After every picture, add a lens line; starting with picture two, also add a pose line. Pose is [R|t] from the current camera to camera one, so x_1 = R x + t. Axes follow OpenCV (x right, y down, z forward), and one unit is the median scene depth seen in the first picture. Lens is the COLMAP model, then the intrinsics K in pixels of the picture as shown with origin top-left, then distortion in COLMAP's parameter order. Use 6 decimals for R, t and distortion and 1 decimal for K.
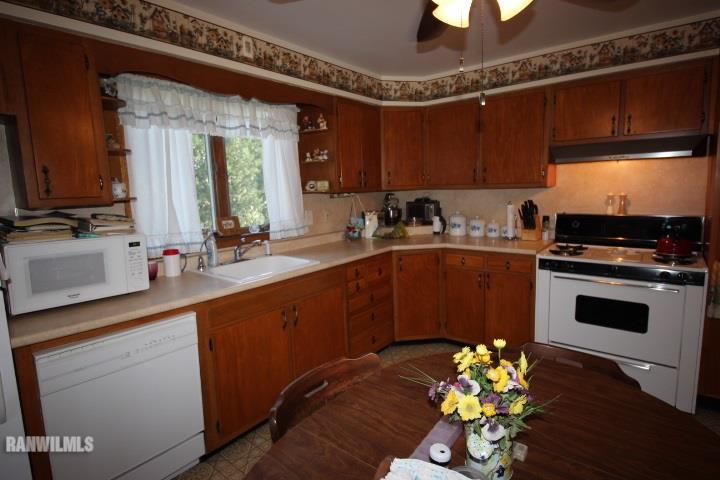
lens RADIAL K [[369.3, 0, 360.0], [0, 369.3, 240.0], [0, 0, 1]] dist [-0.000127, -0.002041]
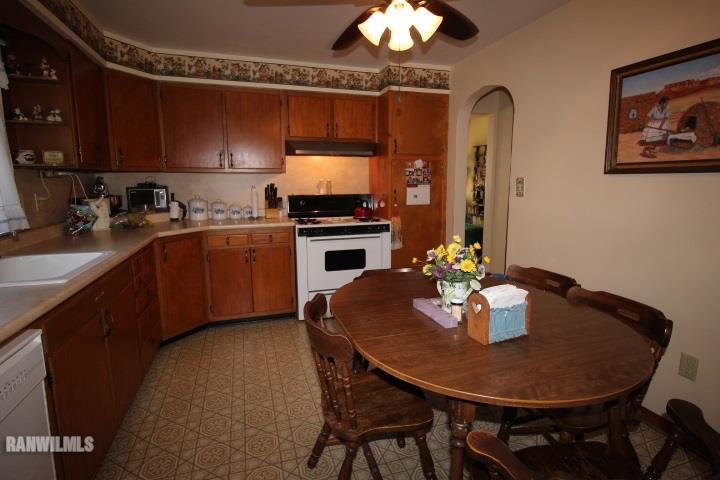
lens RADIAL K [[369.3, 0, 360.0], [0, 369.3, 240.0], [0, 0, 1]] dist [-0.000127, -0.002041]
pose [[0.555744, -0.103313, 0.824909, -0.382509], [0.106003, 0.992955, 0.052945, 0.039663], [-0.824568, 0.058019, 0.562780, 0.103584]]
